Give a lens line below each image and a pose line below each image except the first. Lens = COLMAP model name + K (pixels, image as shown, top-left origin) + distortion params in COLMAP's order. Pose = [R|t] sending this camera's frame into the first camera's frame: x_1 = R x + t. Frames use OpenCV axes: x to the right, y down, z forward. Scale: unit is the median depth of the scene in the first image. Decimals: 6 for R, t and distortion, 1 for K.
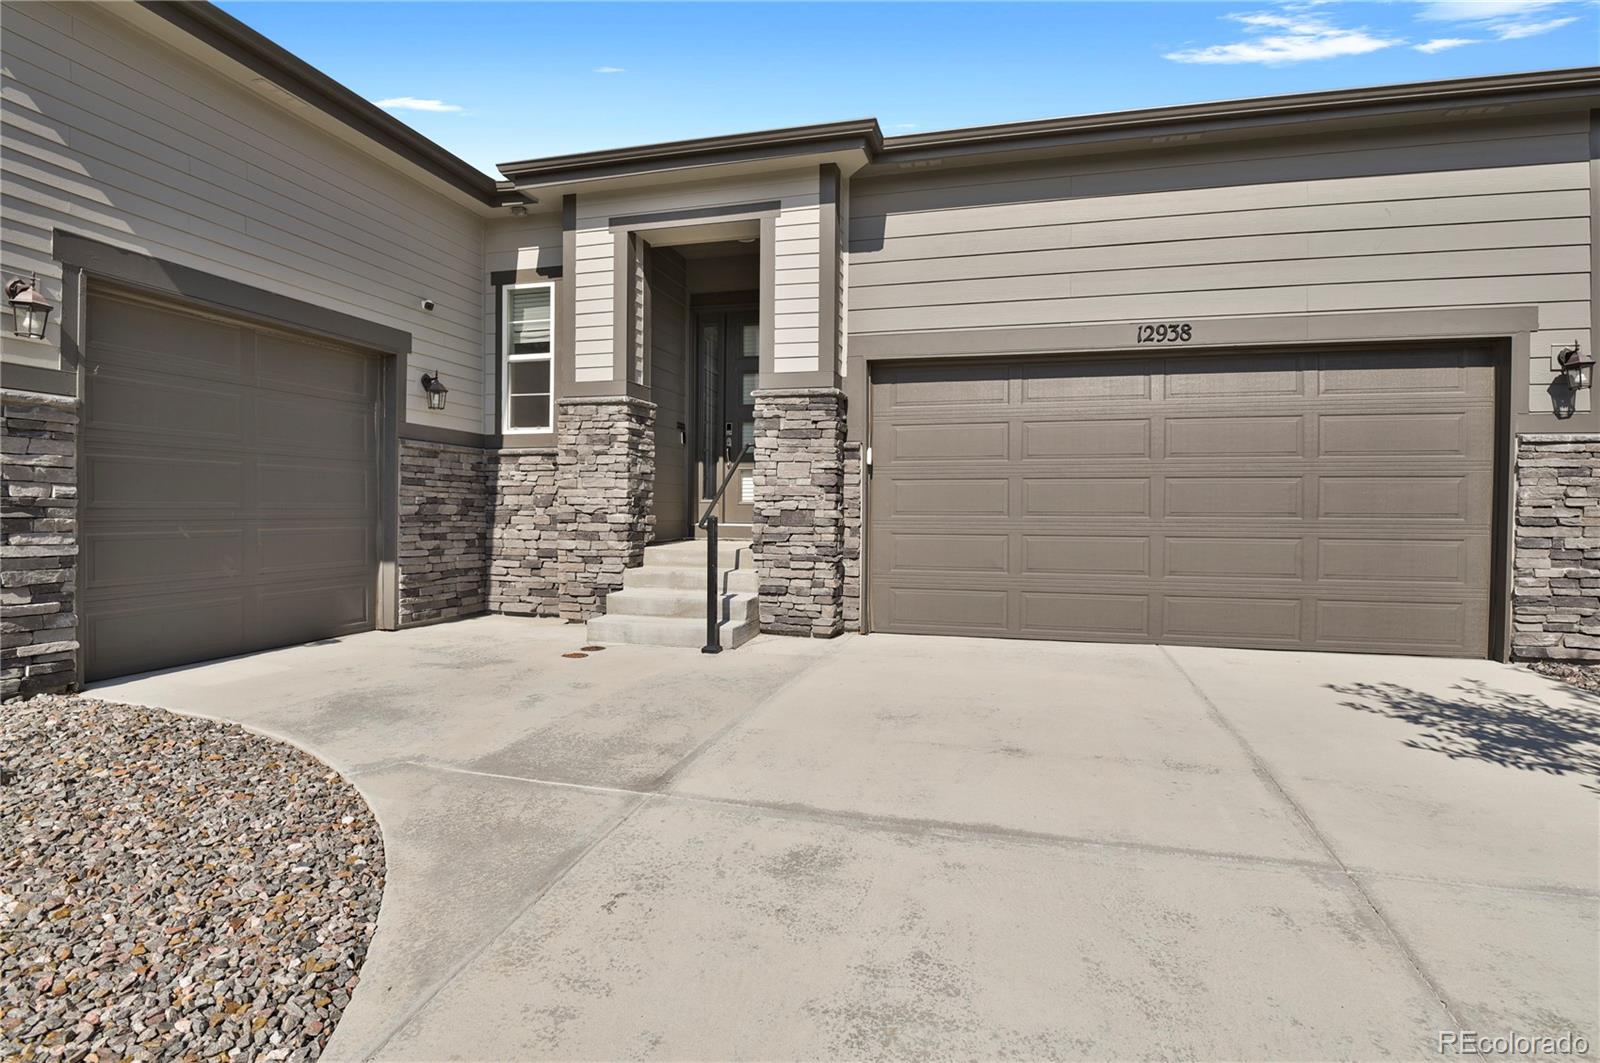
lens RADIAL K [[794.8, 0, 799.7], [0, 794.8, 528.5], [0, 0, 1]] dist [-0.024703, -0.004357]
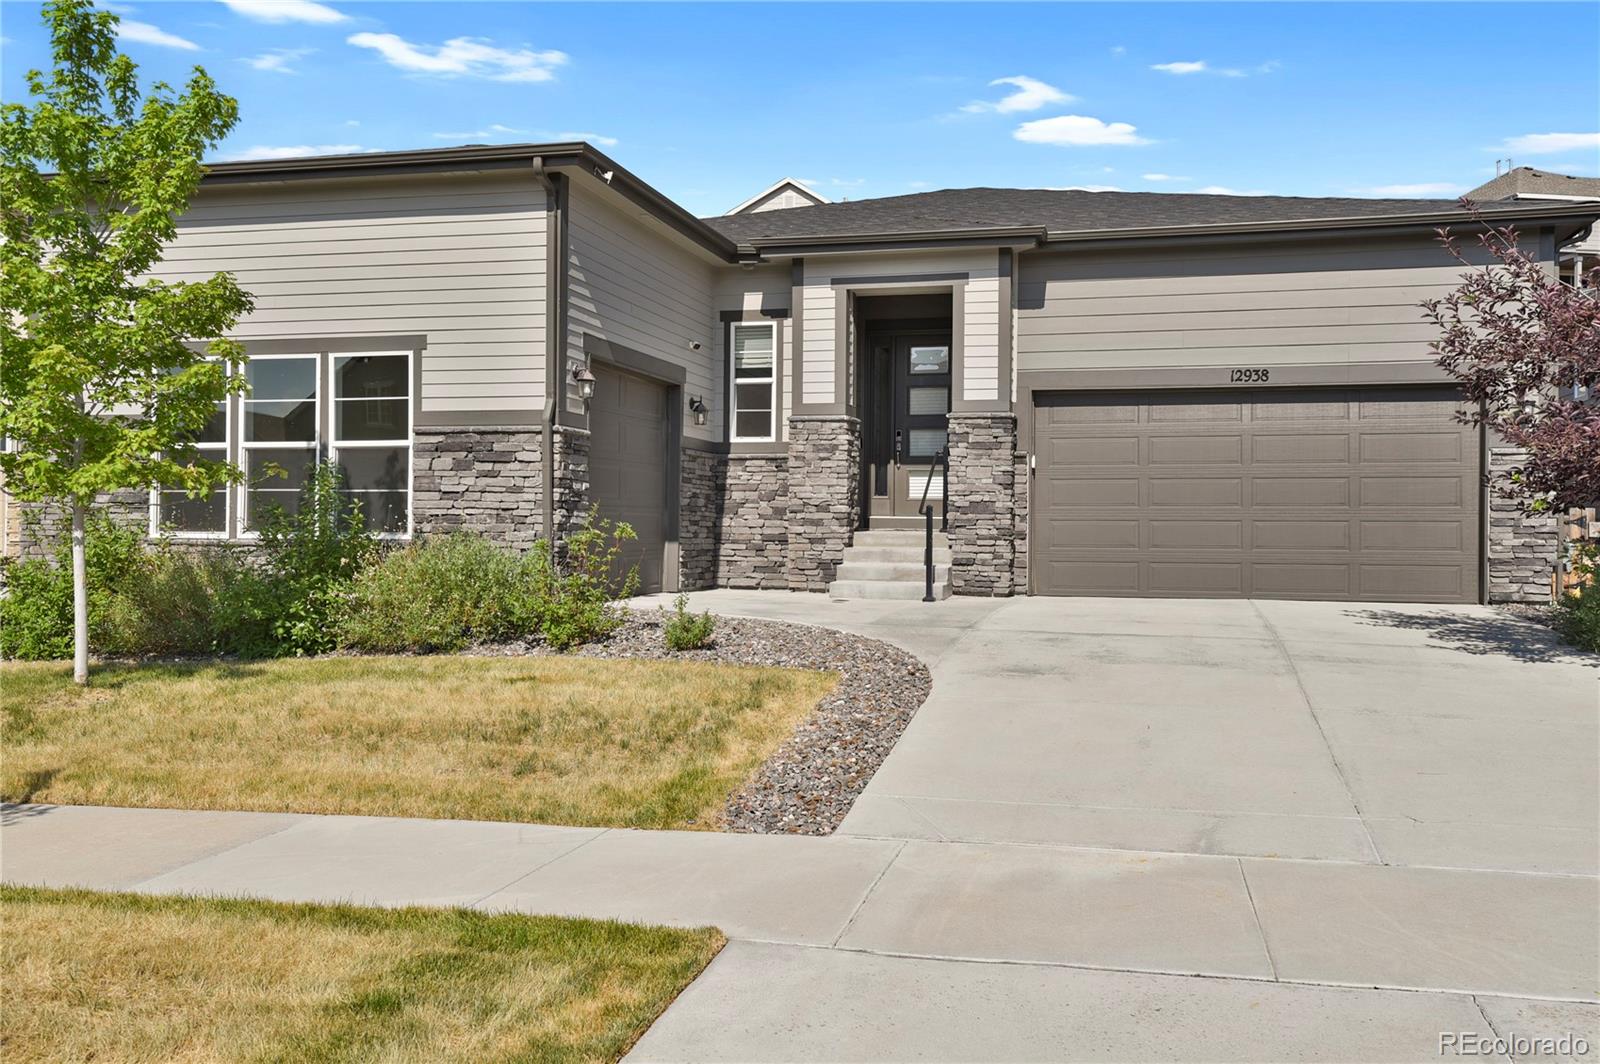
lens RADIAL K [[1316.8, 0, 799.1], [0, 1316.8, 524.0], [0, 0, 1]] dist [0.019276, 0.004159]
pose [[0.999983, 0.000300, 0.005780, -0.320815], [-0.000167, 0.999737, -0.022947, 0.064396], [-0.005785, 0.022945, 0.999720, -1.213595]]
